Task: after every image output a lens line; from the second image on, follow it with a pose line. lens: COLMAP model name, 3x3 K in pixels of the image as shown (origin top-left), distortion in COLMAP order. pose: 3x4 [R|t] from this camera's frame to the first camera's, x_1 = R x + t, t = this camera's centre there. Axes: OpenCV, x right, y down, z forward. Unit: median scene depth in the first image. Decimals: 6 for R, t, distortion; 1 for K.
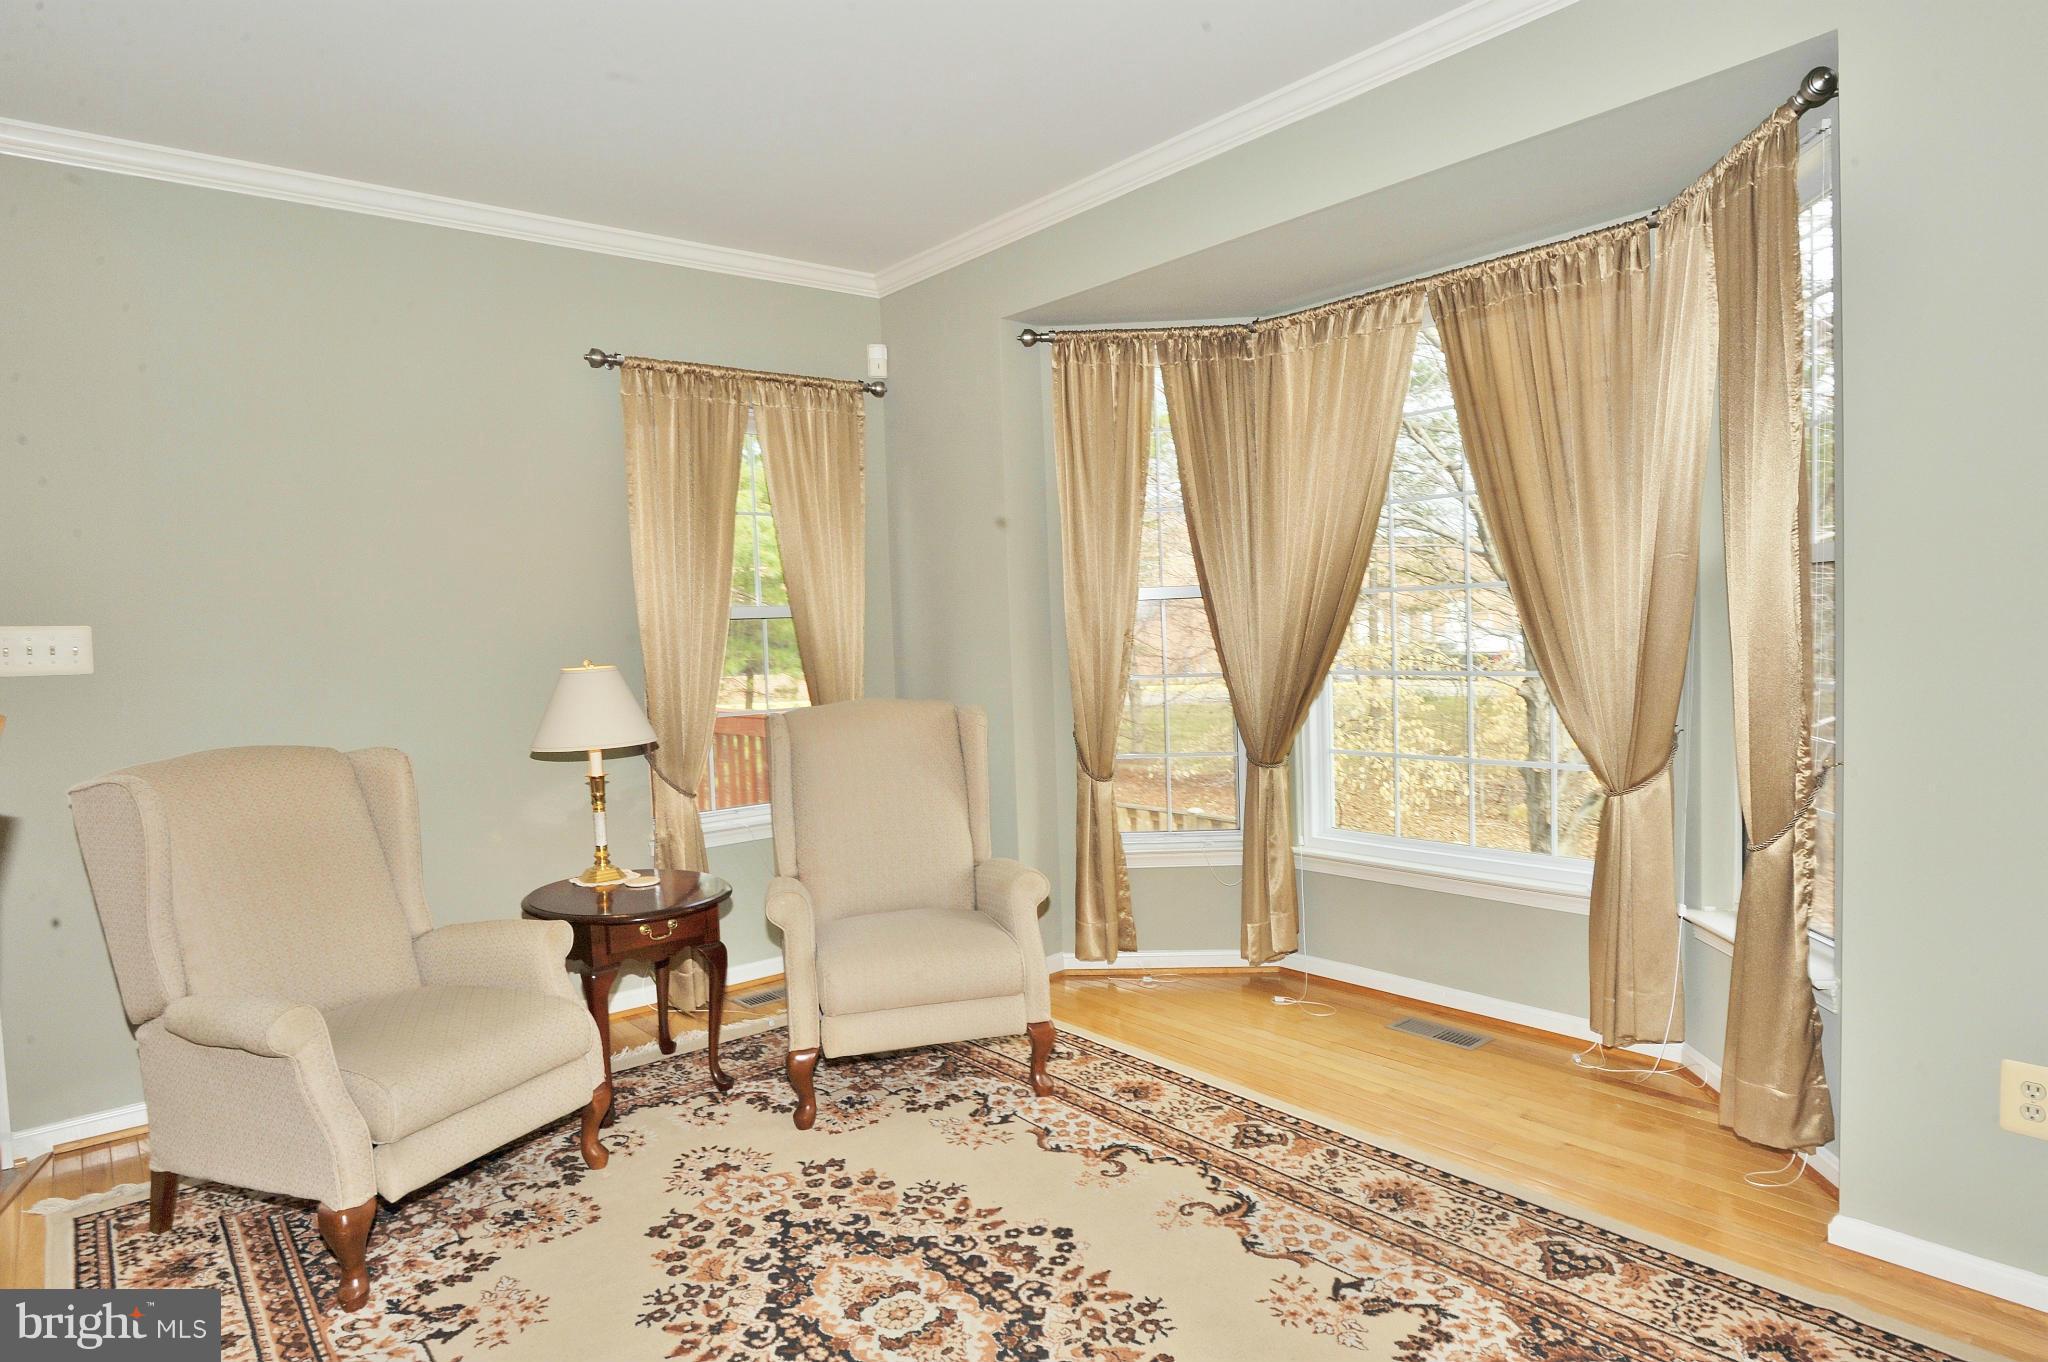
lens RADIAL K [[1170.9, 0, 1026.3], [0, 1170.9, 683.5], [0, 0, 1]] dist [-0.037522, 0.014666]
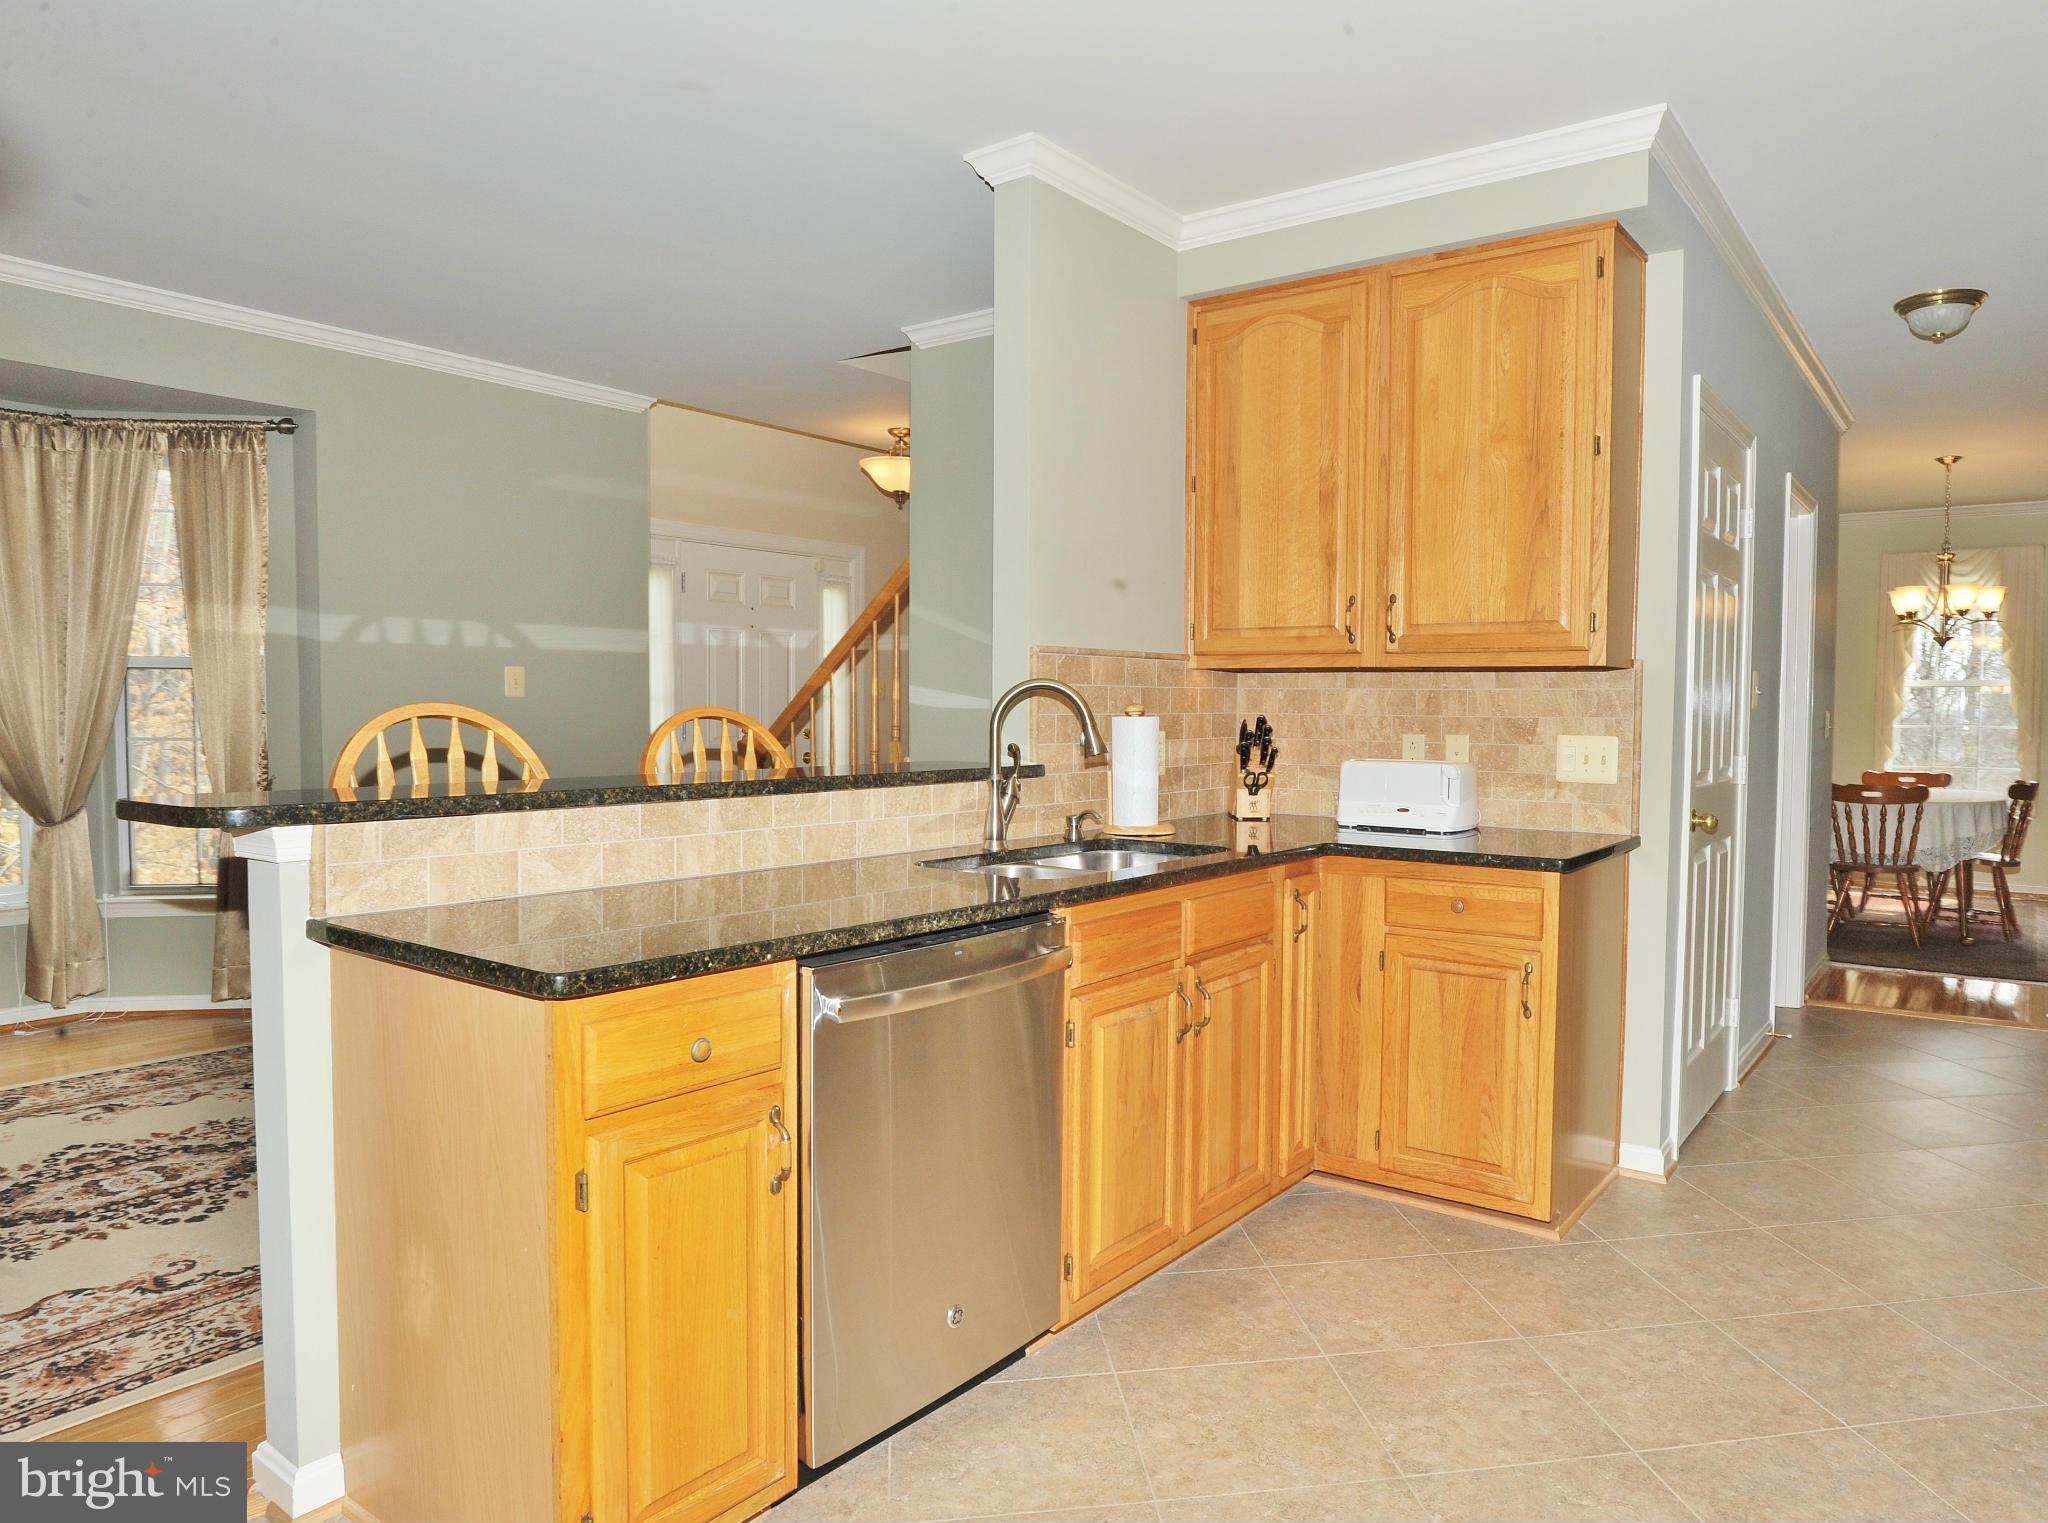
lens RADIAL K [[1316.4, 0, 1120.8], [0, 1316.4, 766.6], [0, 0, 1]] dist [-0.039084, 0.020001]
pose [[-0.256028, -0.012618, 0.966587, -1.544432], [0.052198, 0.998276, 0.026858, 0.061005], [-0.965259, 0.057330, -0.254928, 0.190465]]
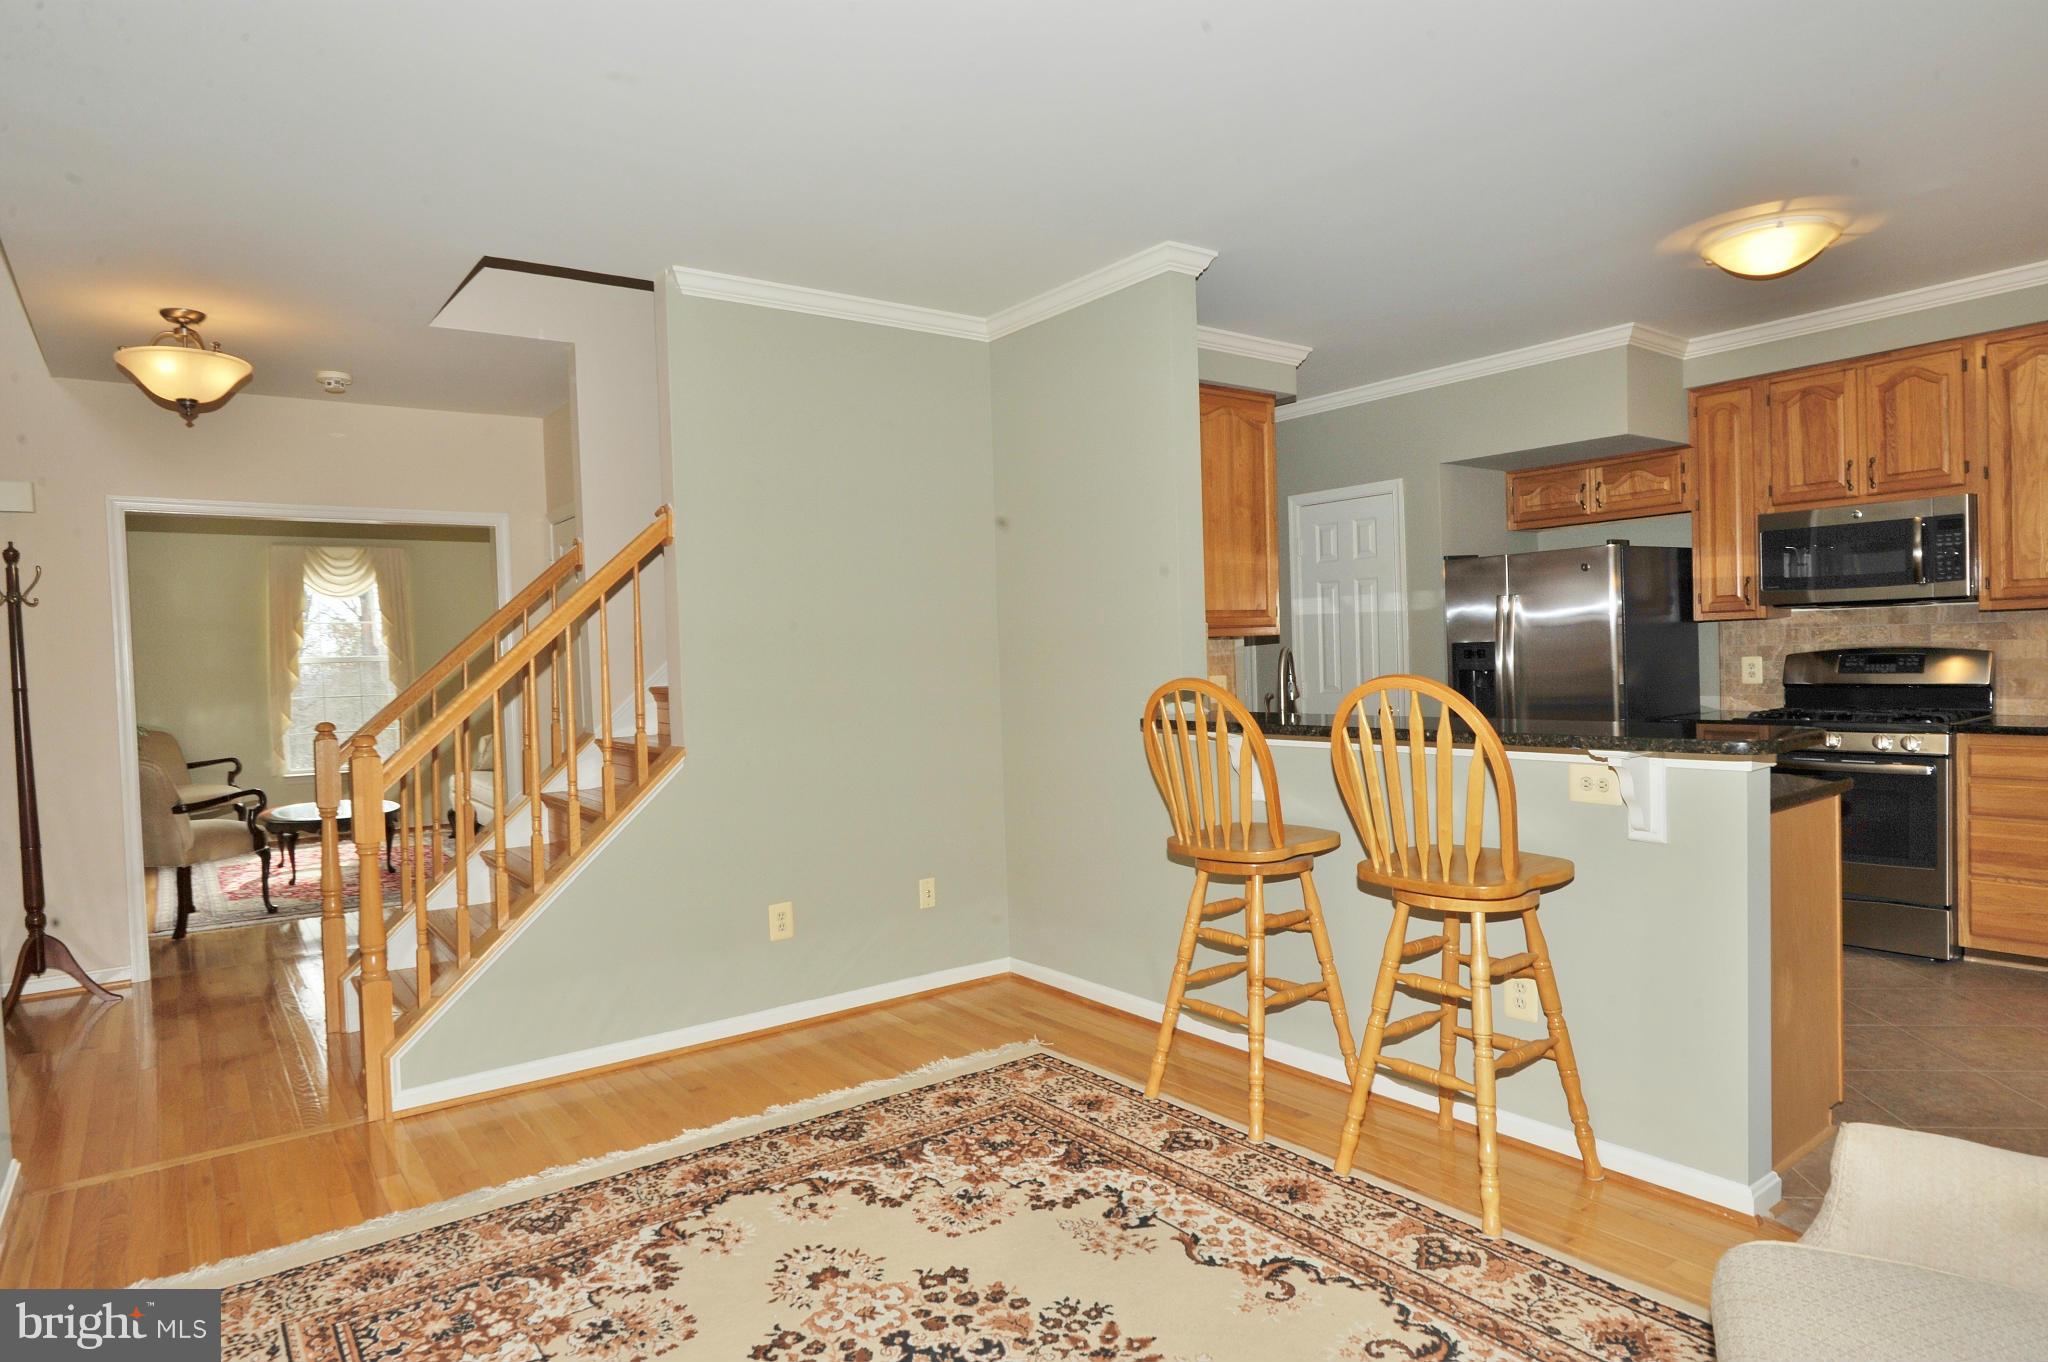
lens RADIAL K [[1170.9, 0, 1028.6], [0, 1170.9, 685.3], [0, 0, 1]] dist [-0.037522, 0.014666]
pose [[-0.996095, 0.069835, 0.054016, -0.145676], [0.074036, 0.994030, 0.080140, -0.083791], [-0.048096, 0.083826, -0.995319, 1.470560]]
